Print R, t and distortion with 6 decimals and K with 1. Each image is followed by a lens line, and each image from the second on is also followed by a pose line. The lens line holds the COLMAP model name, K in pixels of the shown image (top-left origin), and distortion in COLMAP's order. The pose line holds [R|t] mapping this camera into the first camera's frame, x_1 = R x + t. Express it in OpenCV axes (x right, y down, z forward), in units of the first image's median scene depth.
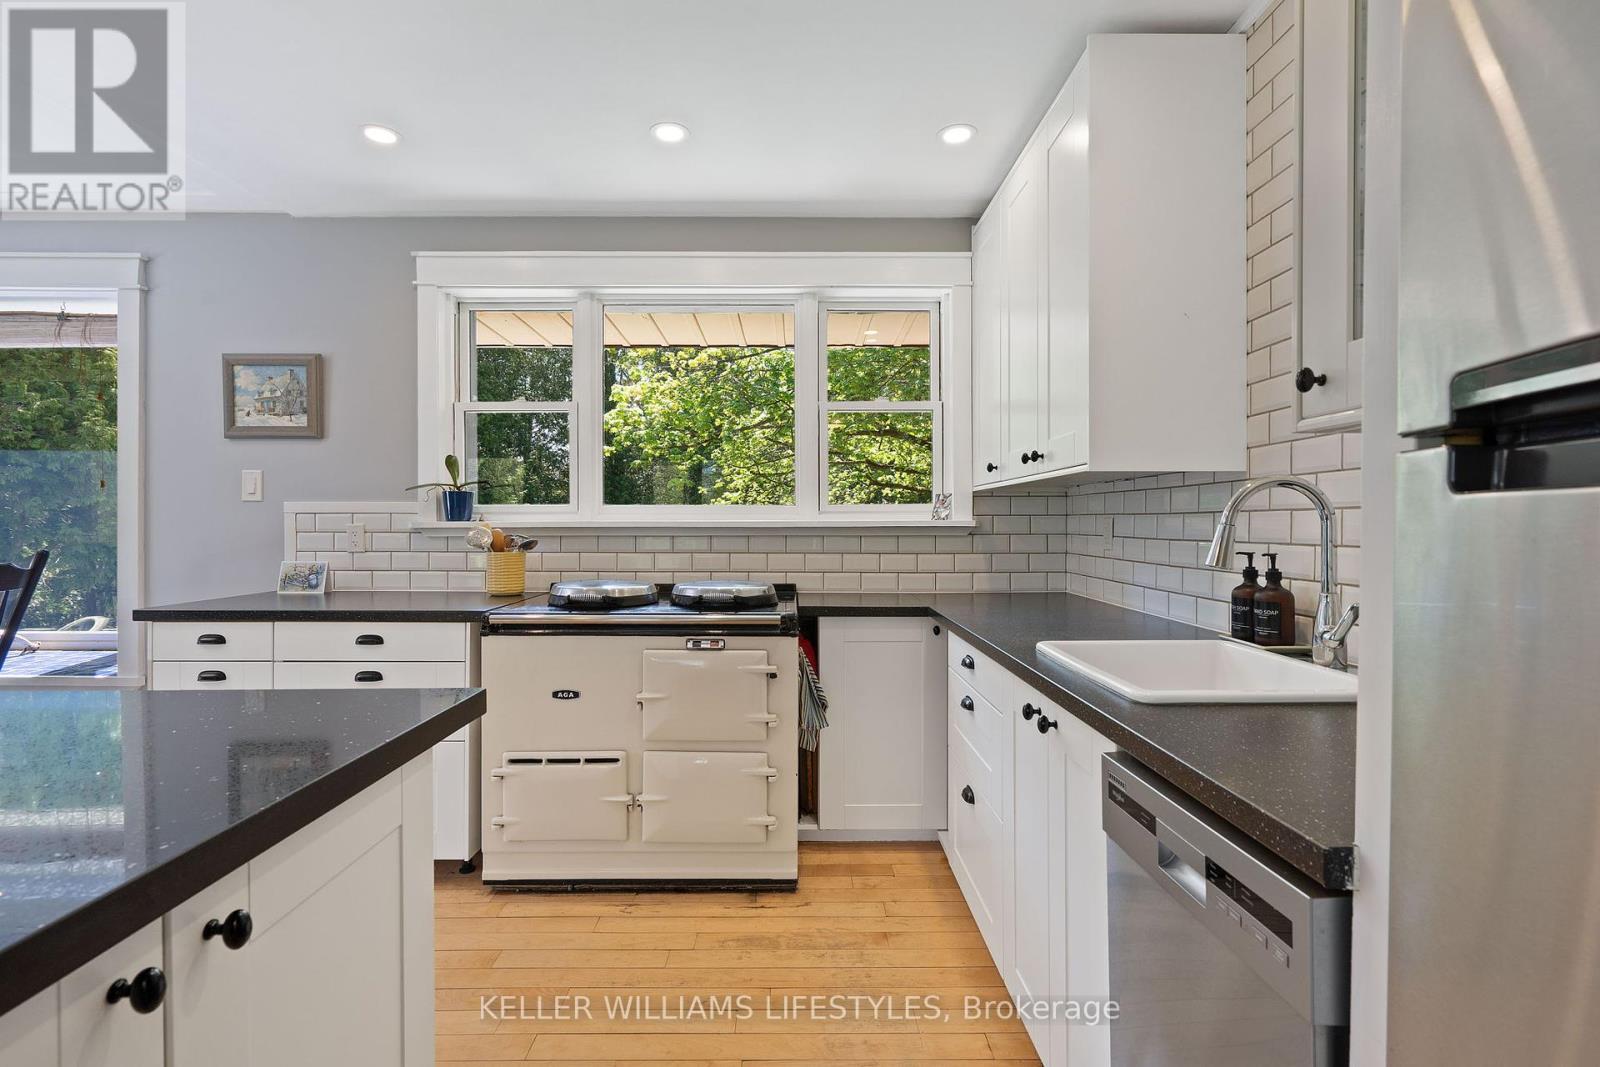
lens RADIAL K [[740.7, 0, 790.4], [0, 740.7, 528.0], [0, 0, 1]] dist [-0.010514, 0.000345]
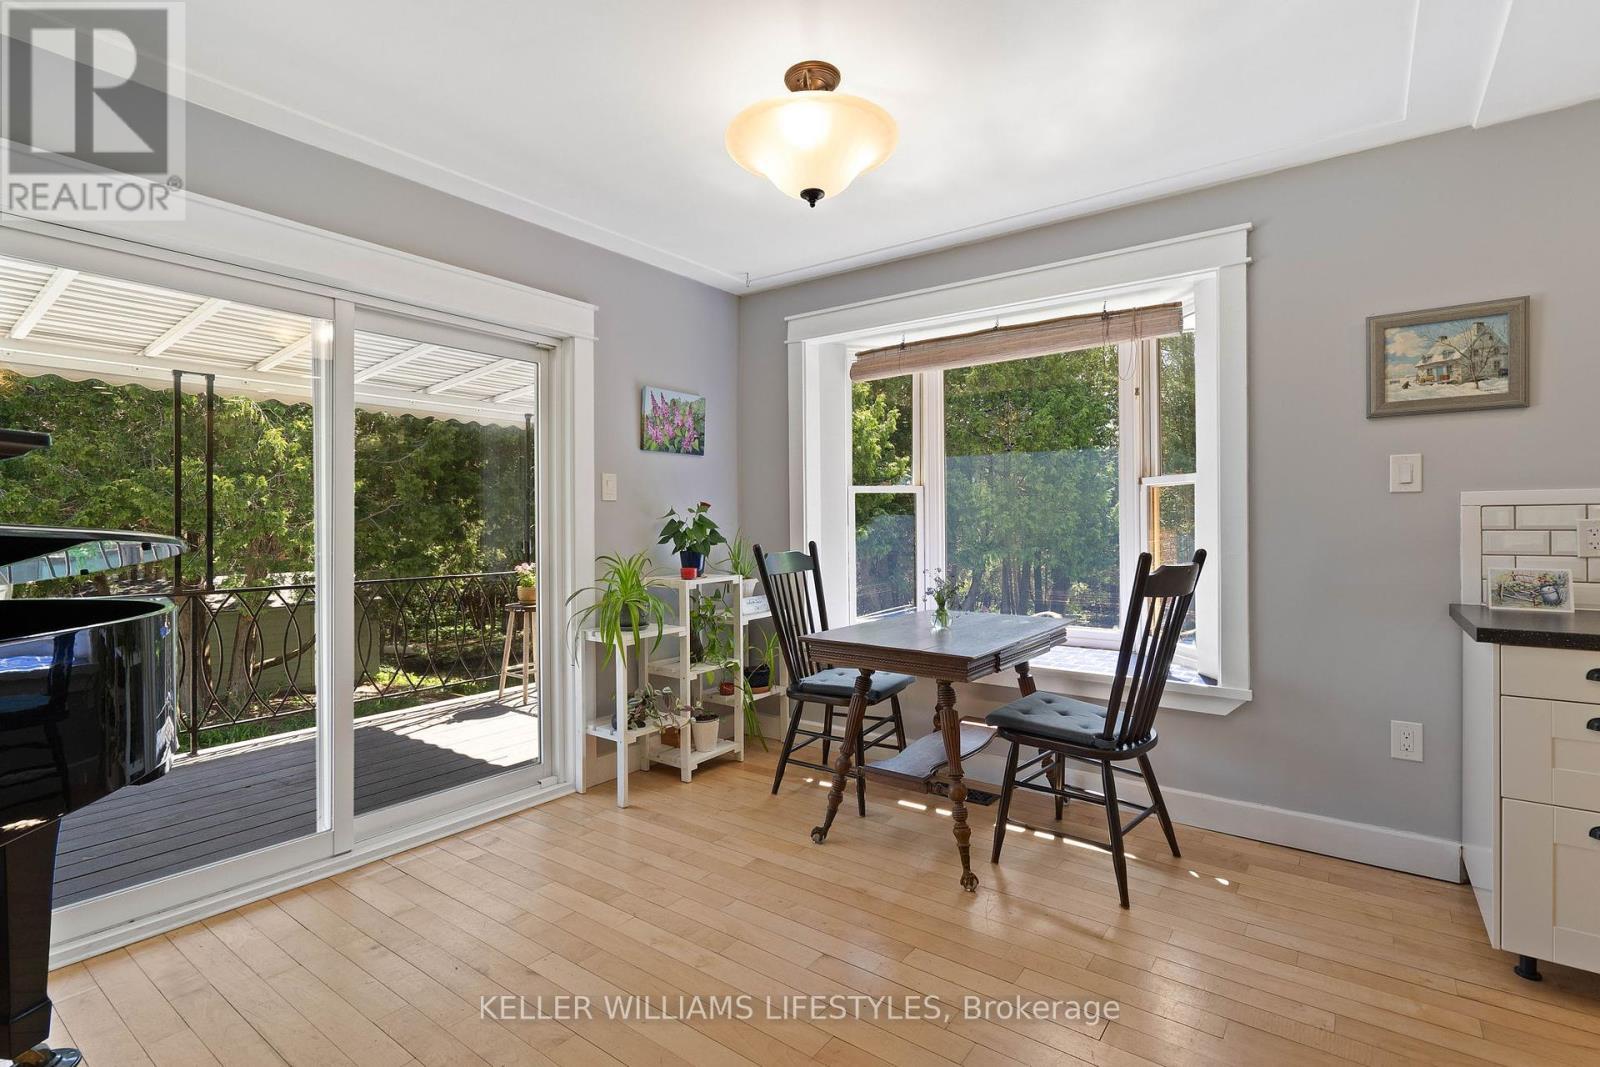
lens RADIAL K [[716.9, 0, 794.8], [0, 716.9, 522.8], [0, 0, 1]] dist [-0.000965, -0.000007]
pose [[0.799611, -0.006028, -0.600488, -0.804299], [0.003133, 0.999978, -0.005867, 0.000000], [0.600510, 0.002810, 0.799612, -0.045504]]
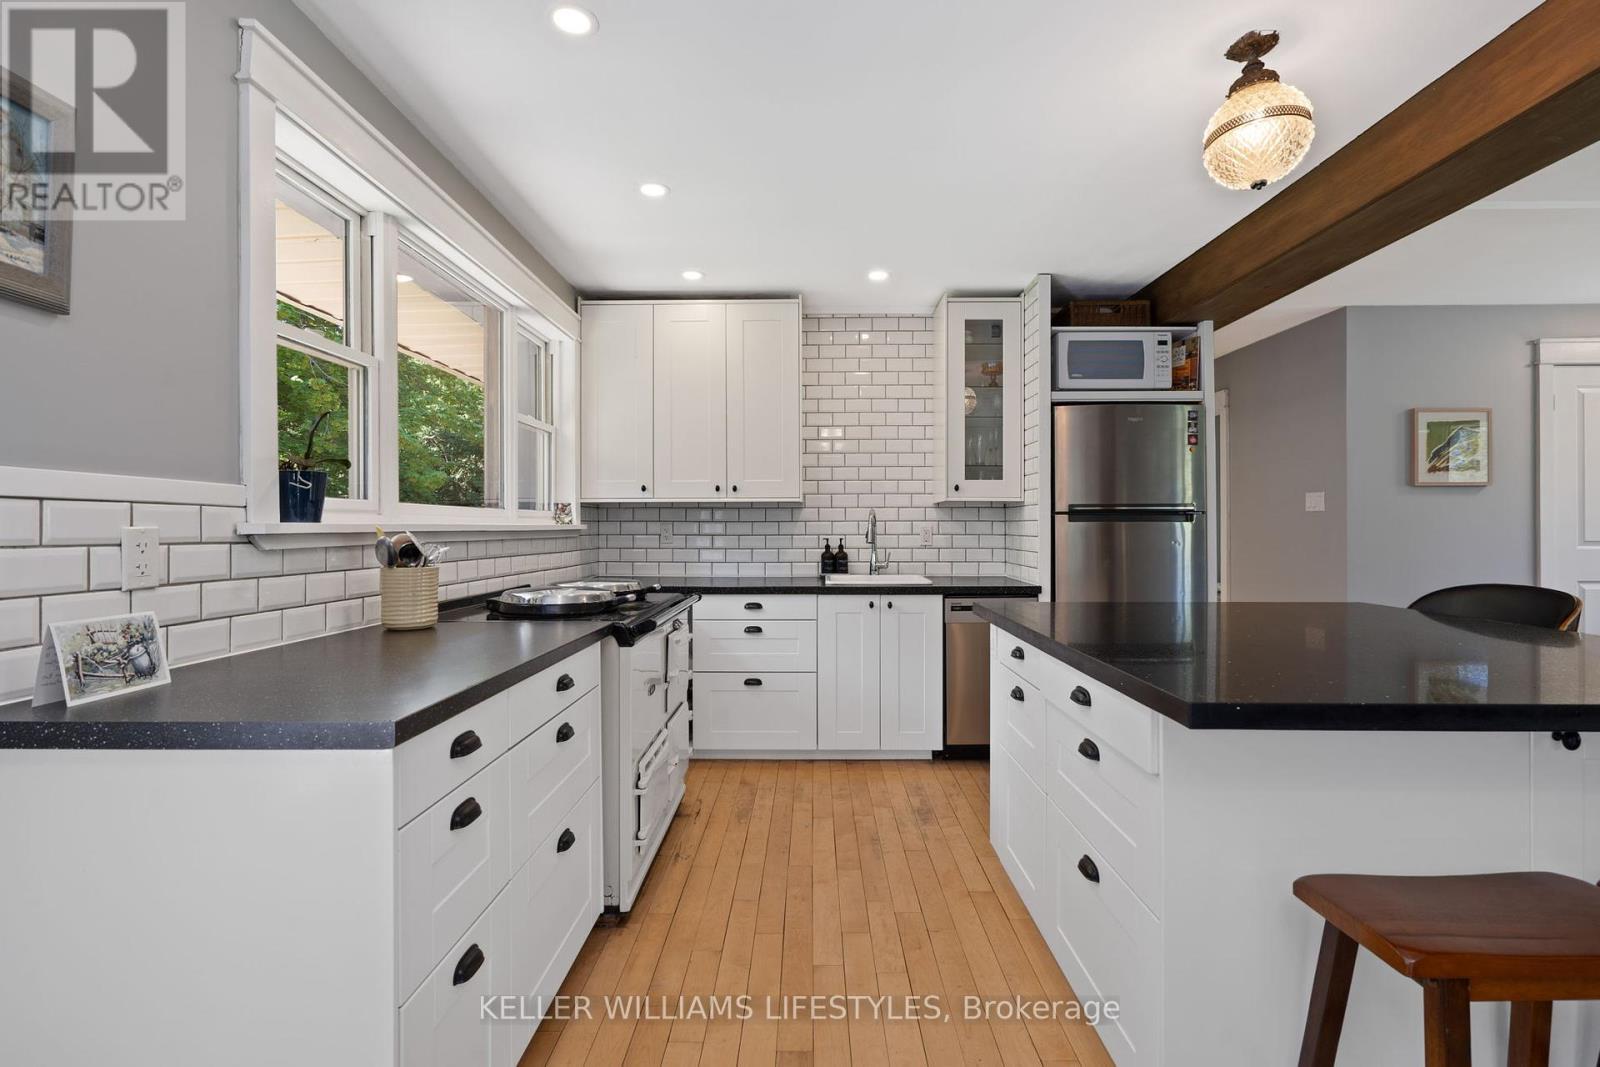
lens RADIAL K [[727.5, 0, 824.1], [0, 727.5, 527.1], [0, 0, 1]] dist [-0.002211, -0.000104]
pose [[-0.002427, 0.001708, 0.999996, -1.042462], [0.007919, 0.999967, -0.001689, -0.000941], [-0.999966, 0.007915, -0.002440, 0.590234]]
